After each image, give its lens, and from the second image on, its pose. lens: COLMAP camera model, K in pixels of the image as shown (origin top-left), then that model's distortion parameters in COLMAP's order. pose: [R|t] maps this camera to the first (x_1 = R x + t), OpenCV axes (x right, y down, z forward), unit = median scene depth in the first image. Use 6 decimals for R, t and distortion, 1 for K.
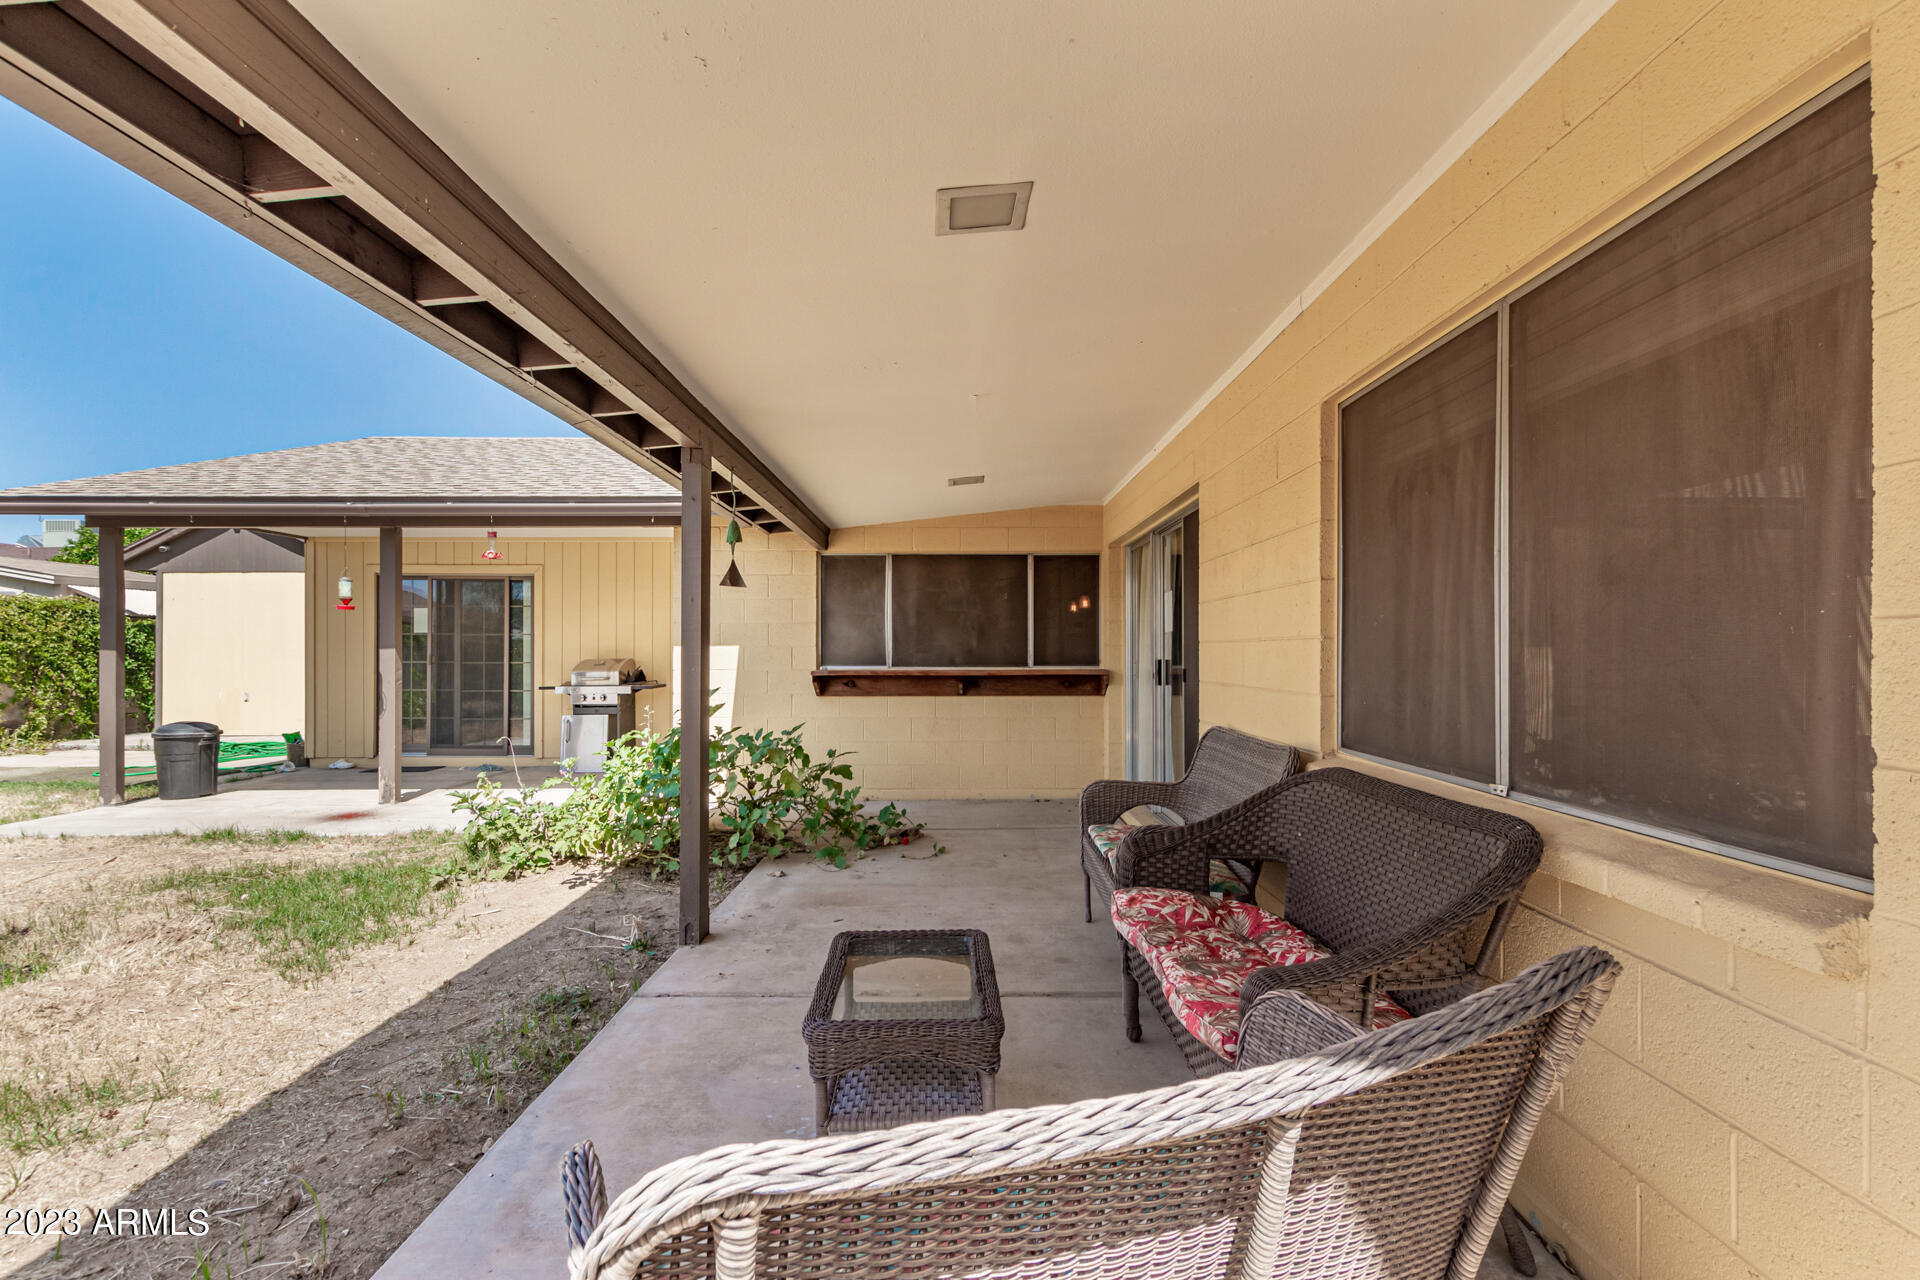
lens RADIAL K [[882.8, 0, 955.6], [0, 882.8, 642.0], [0, 0, 1]] dist [0.009800, -0.003884]
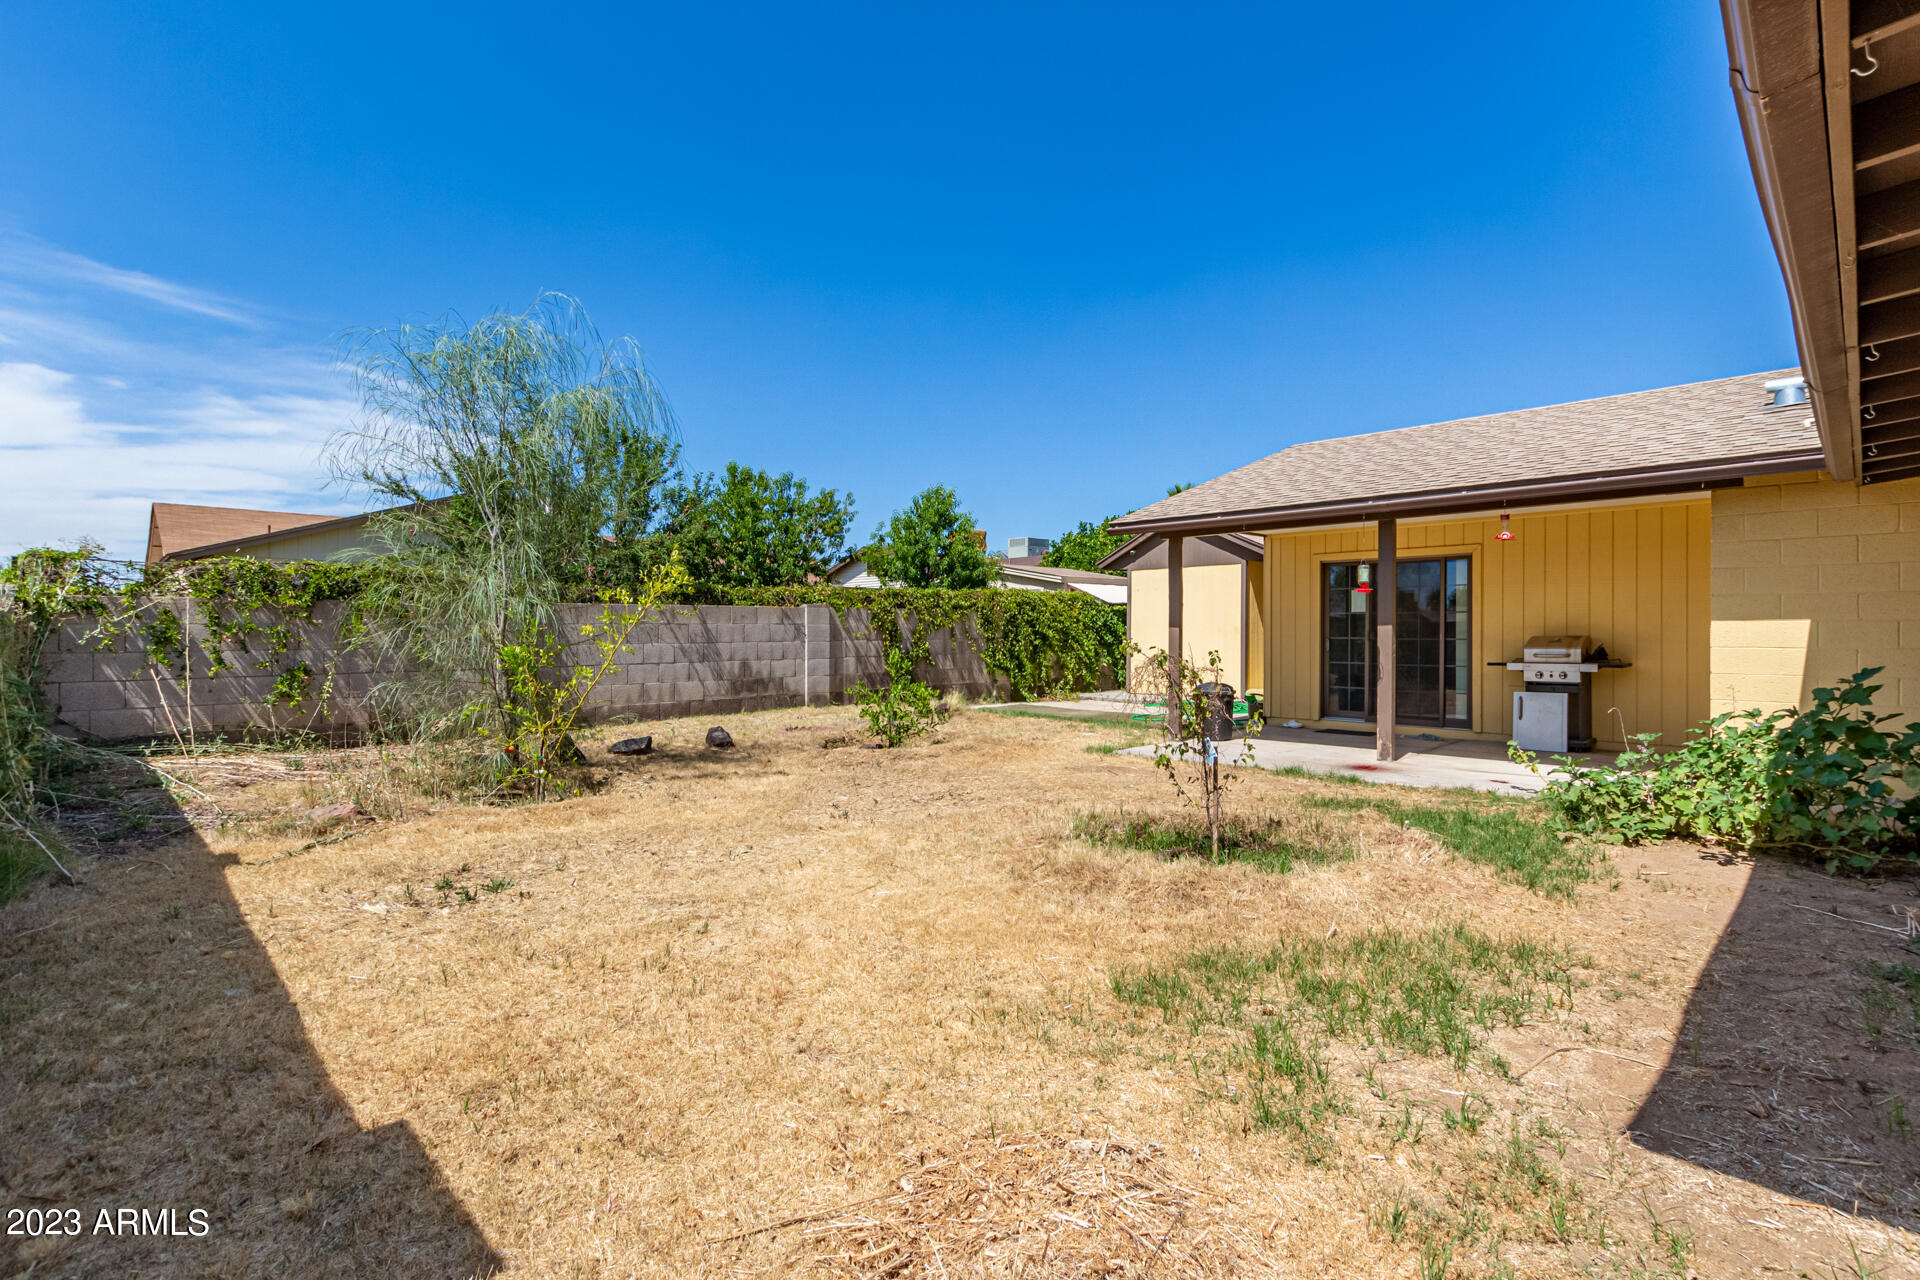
lens RADIAL K [[882.8, 0, 968.5], [0, 882.8, 631.5], [0, 0, 1]] dist [0.009800, -0.003884]
pose [[0.704636, -0.001050, -0.709568, -0.194398], [0.008579, 0.999938, 0.007040, 0.002397], [0.709517, -0.011048, 0.704602, -0.173484]]
